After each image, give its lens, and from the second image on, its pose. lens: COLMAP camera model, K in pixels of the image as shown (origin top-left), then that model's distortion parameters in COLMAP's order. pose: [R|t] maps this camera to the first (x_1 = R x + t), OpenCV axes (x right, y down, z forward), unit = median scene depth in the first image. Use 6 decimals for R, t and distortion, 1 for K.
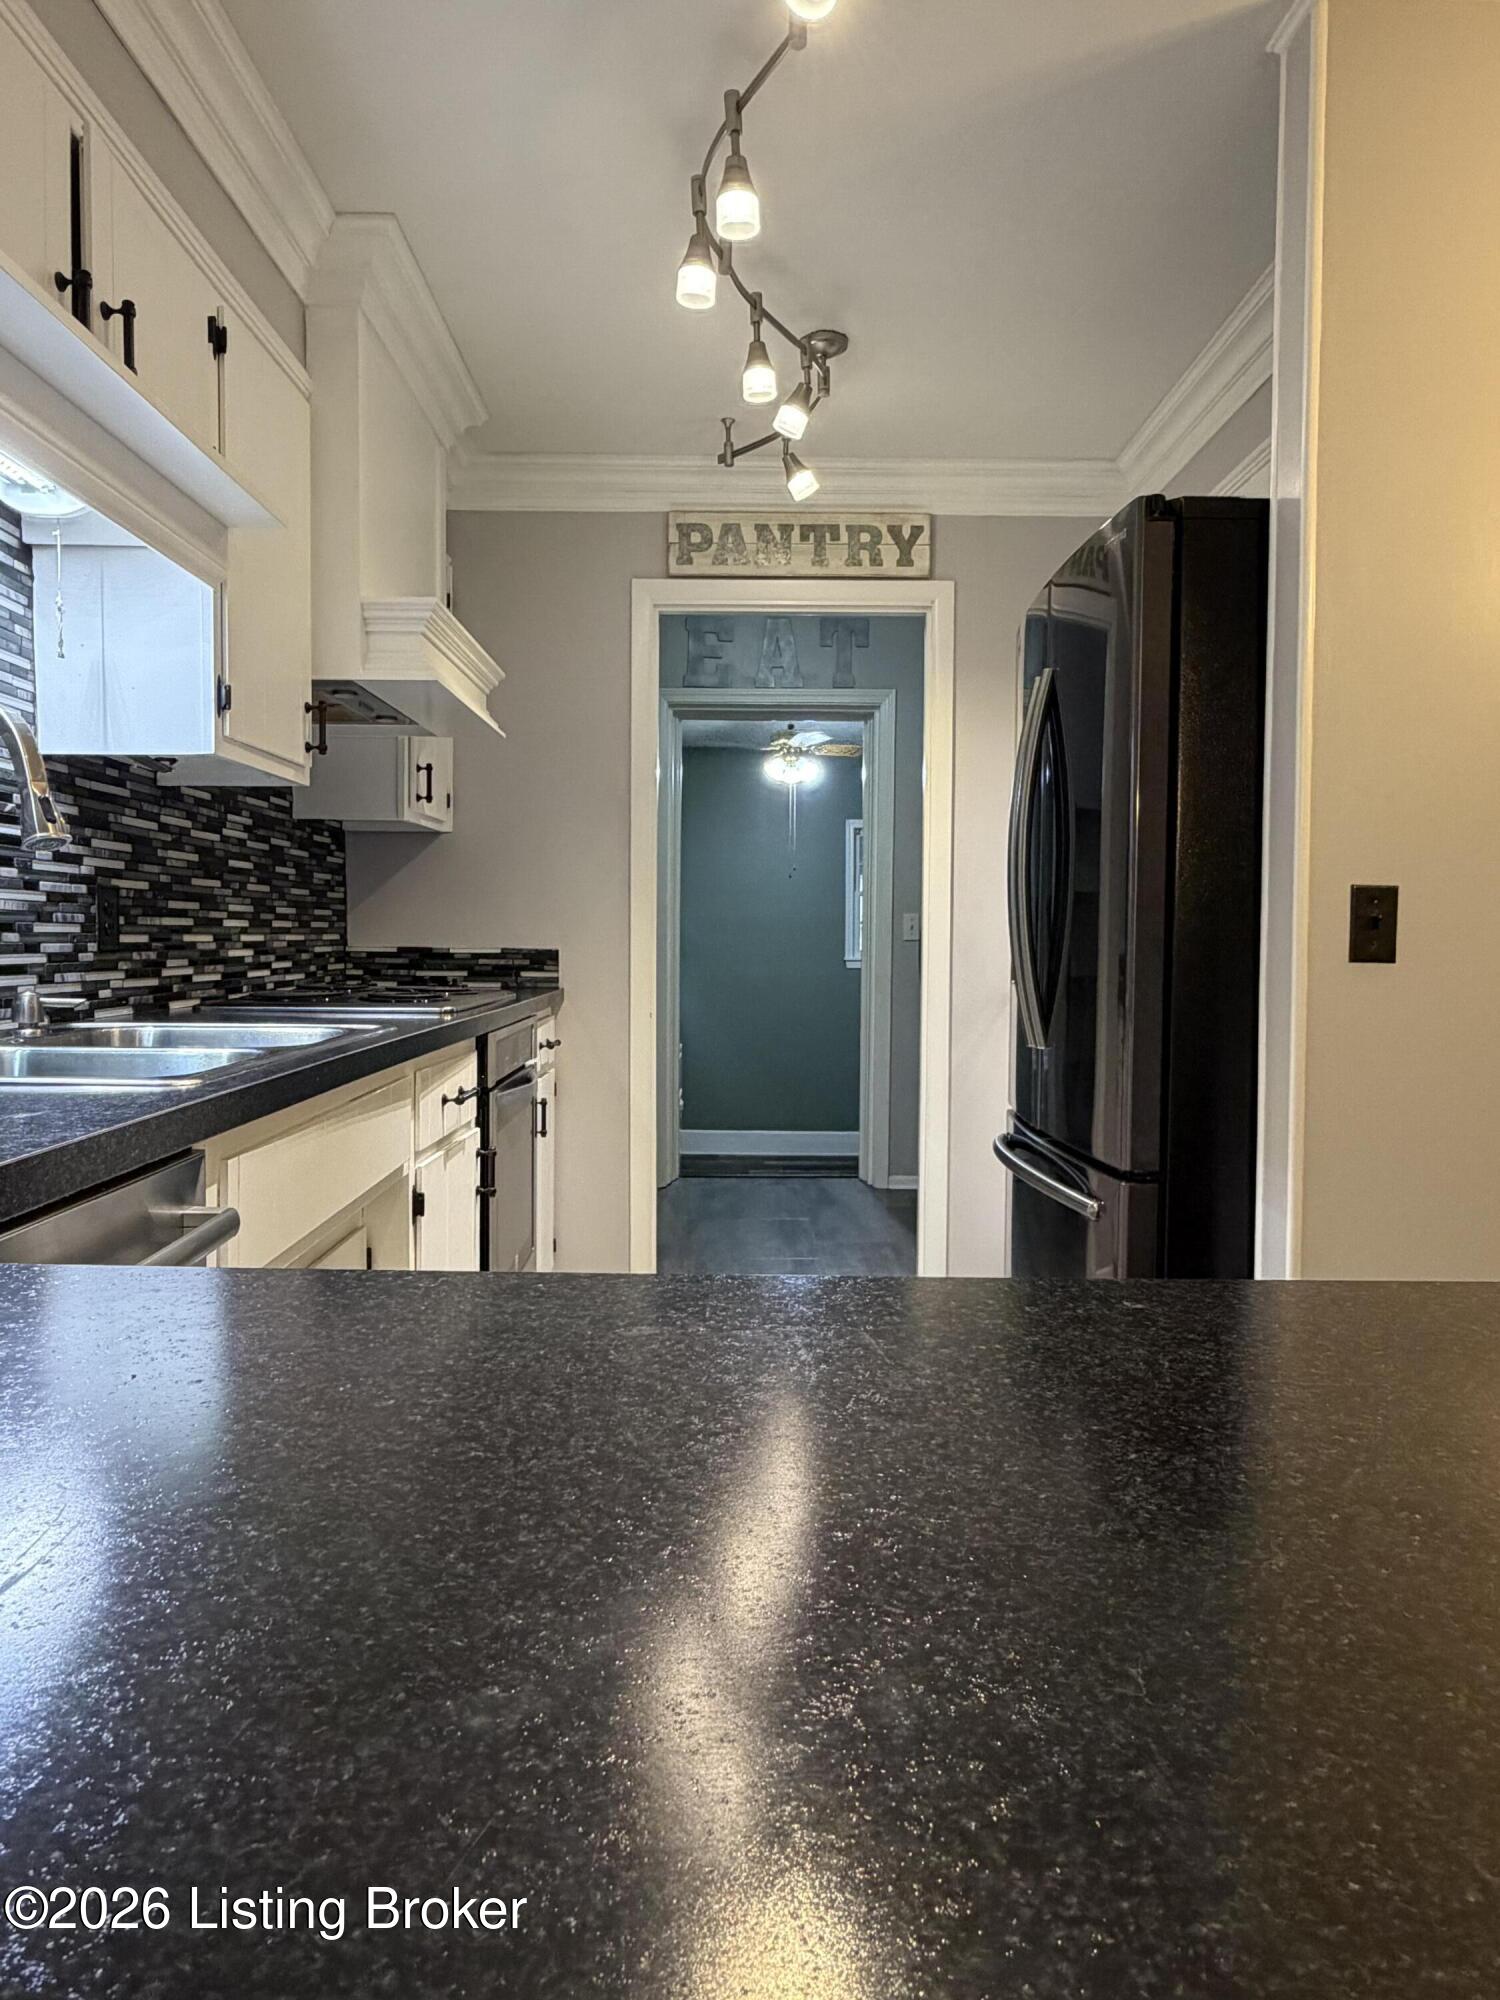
lens RADIAL K [[1282.8, 0, 756.7], [0, 1282.8, 996.8], [0, 0, 1]] dist [0.006330, 0.001454]
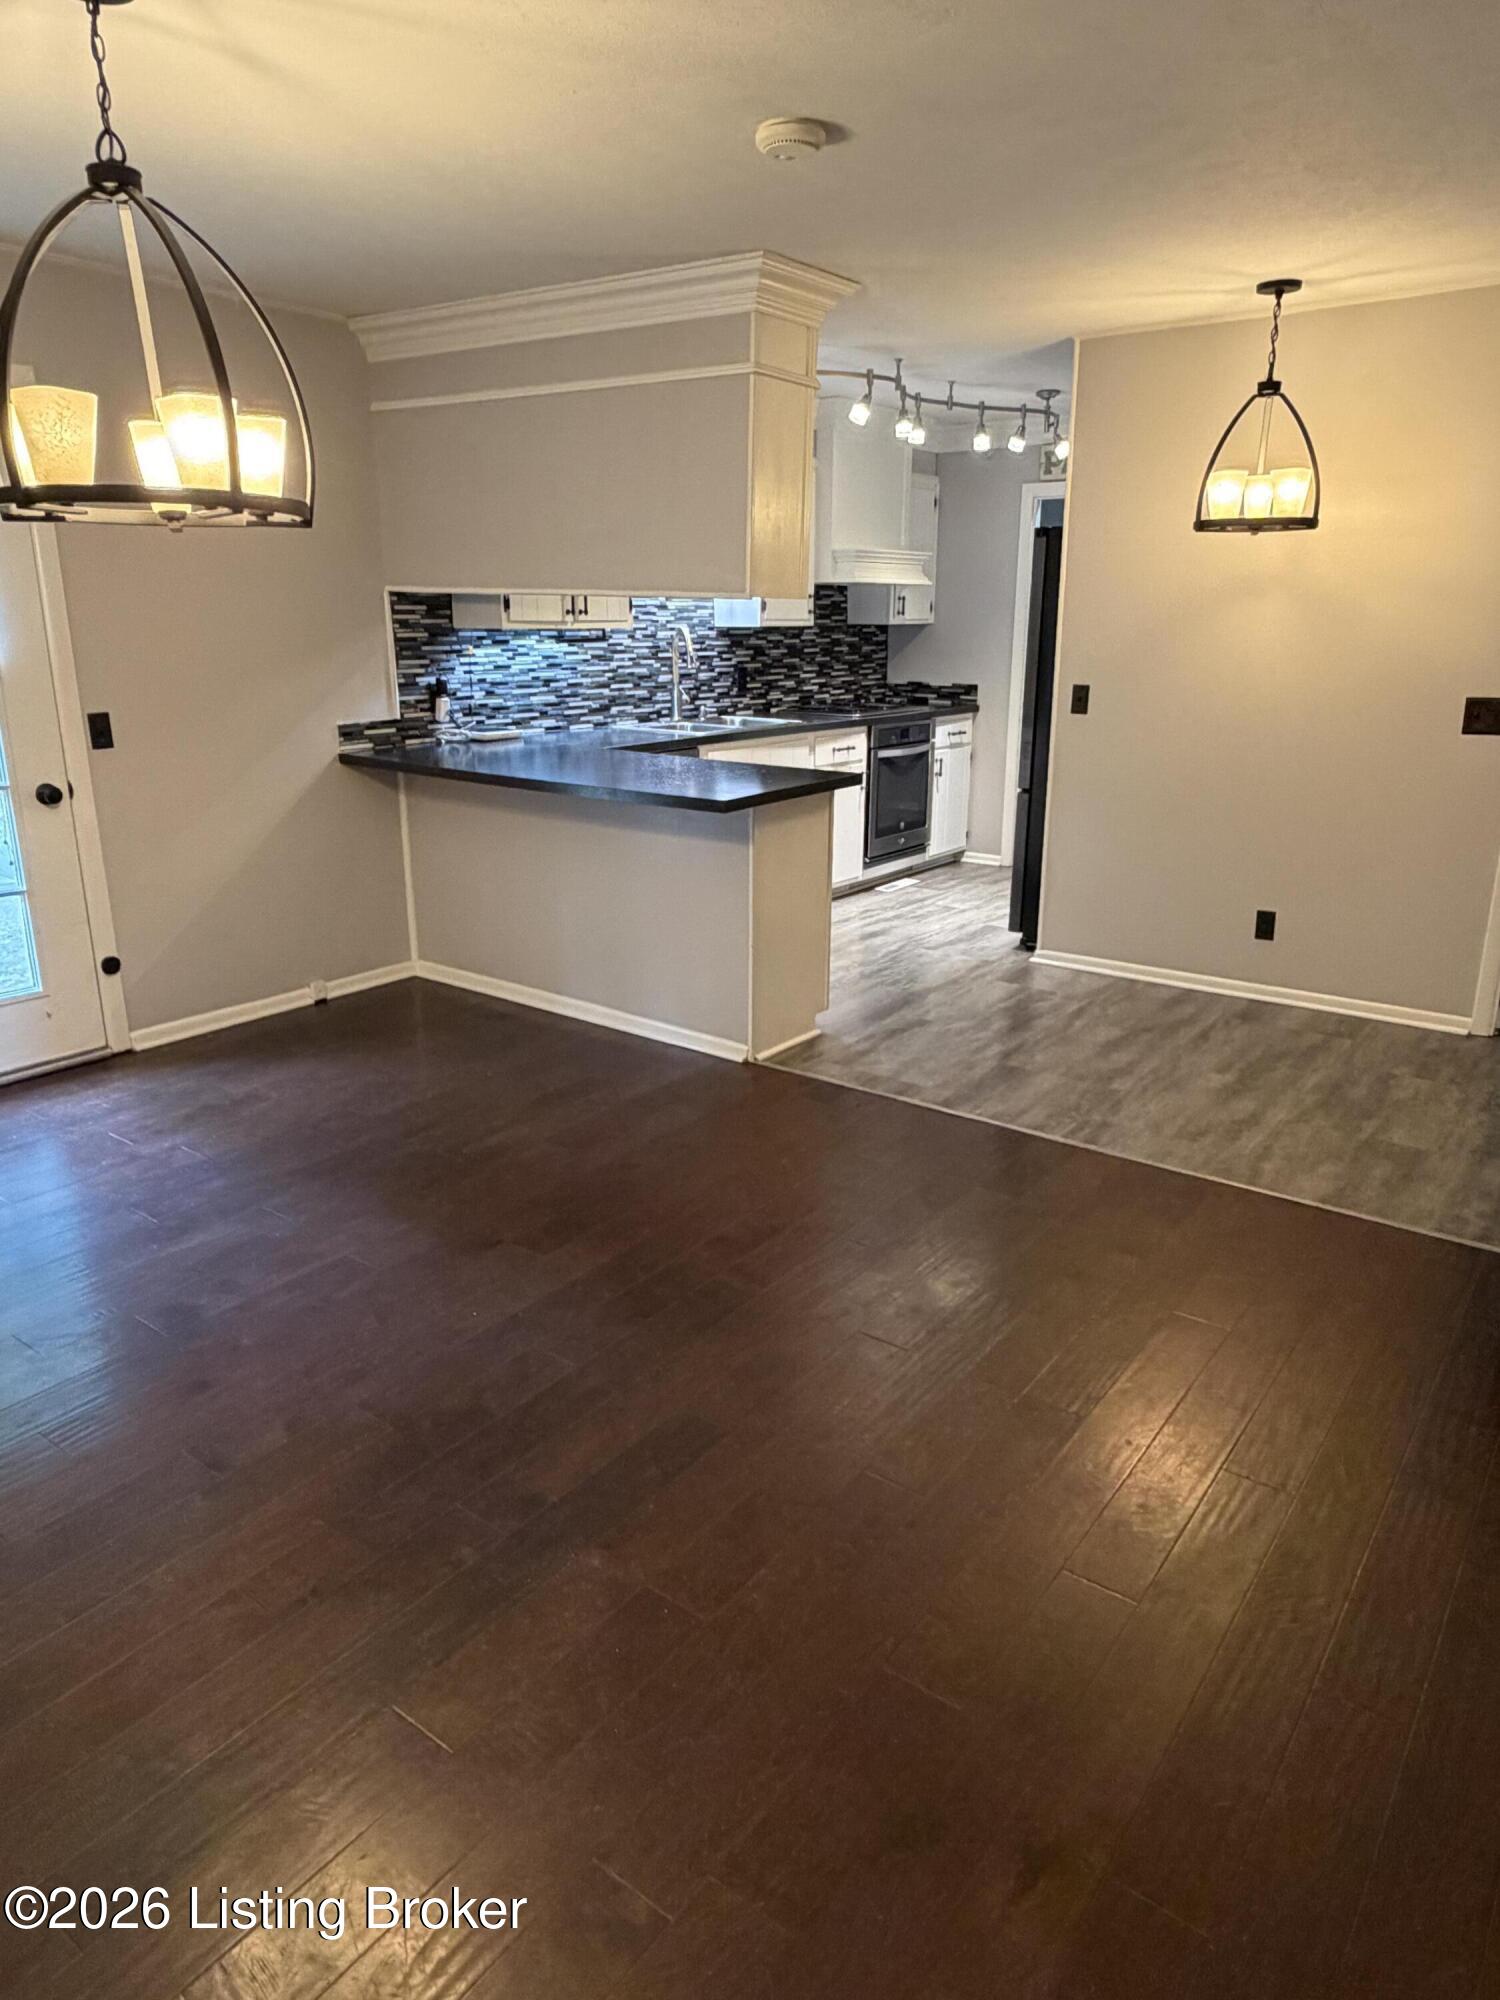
lens RADIAL K [[1282.8, 0, 752.2], [0, 1282.8, 1002.9], [0, 0, 1]] dist [0.006330, 0.001454]
pose [[0.780472, 0.176007, -0.599905, 0.954032], [-0.025567, 0.967737, 0.250662, -0.055448], [0.624668, -0.180297, 0.759791, -0.910598]]
